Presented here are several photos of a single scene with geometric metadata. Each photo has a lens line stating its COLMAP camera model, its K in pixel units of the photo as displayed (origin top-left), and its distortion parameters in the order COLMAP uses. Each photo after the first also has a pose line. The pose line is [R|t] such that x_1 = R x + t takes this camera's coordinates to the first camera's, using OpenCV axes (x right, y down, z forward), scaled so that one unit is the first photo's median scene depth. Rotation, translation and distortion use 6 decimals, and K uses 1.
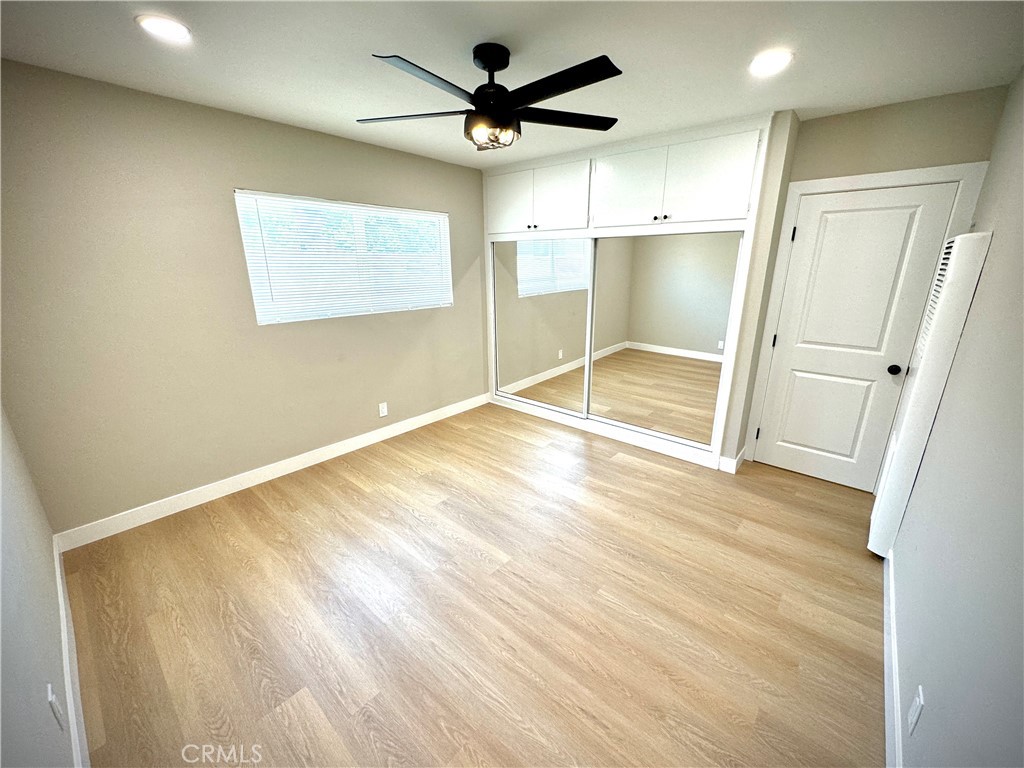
lens RADIAL K [[409.2, 0, 513.4], [0, 409.2, 386.9], [0, 0, 1]] dist [-0.002065, 0.000155]
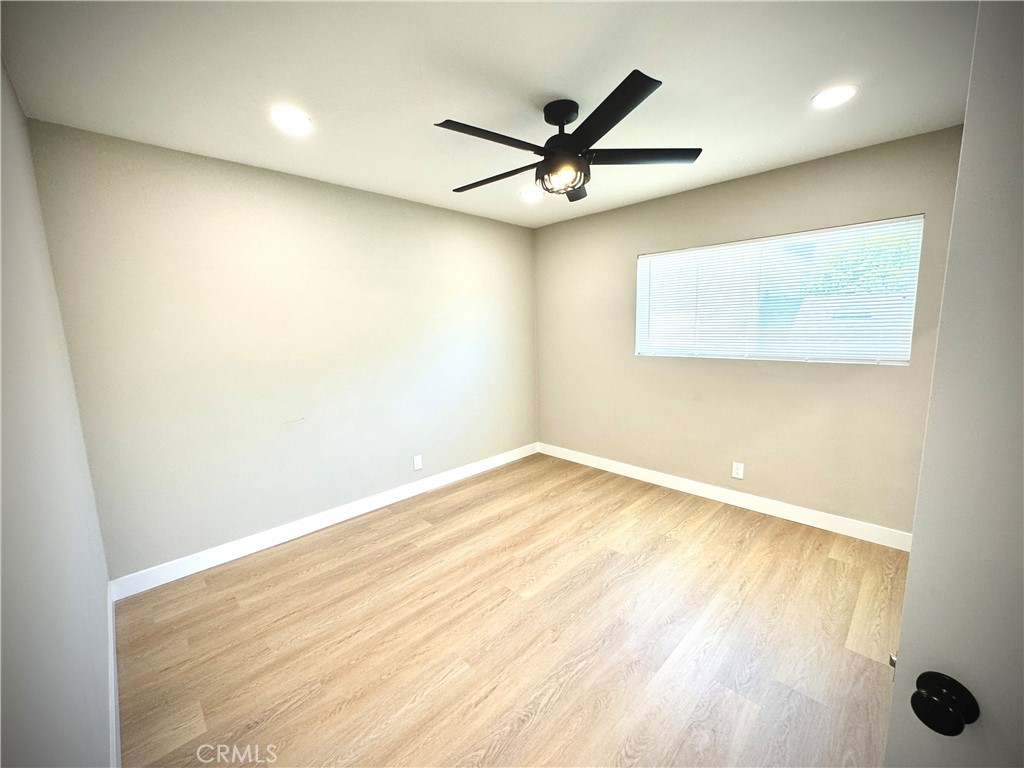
lens RADIAL K [[409.2, 0, 513.0], [0, 409.2, 386.7], [0, 0, 1]] dist [-0.002065, 0.000155]
pose [[-0.072427, 0.151957, -0.985730, 0.723995], [-0.265228, 0.949805, 0.165906, -0.173821], [0.961462, 0.273459, -0.028488, 0.714492]]
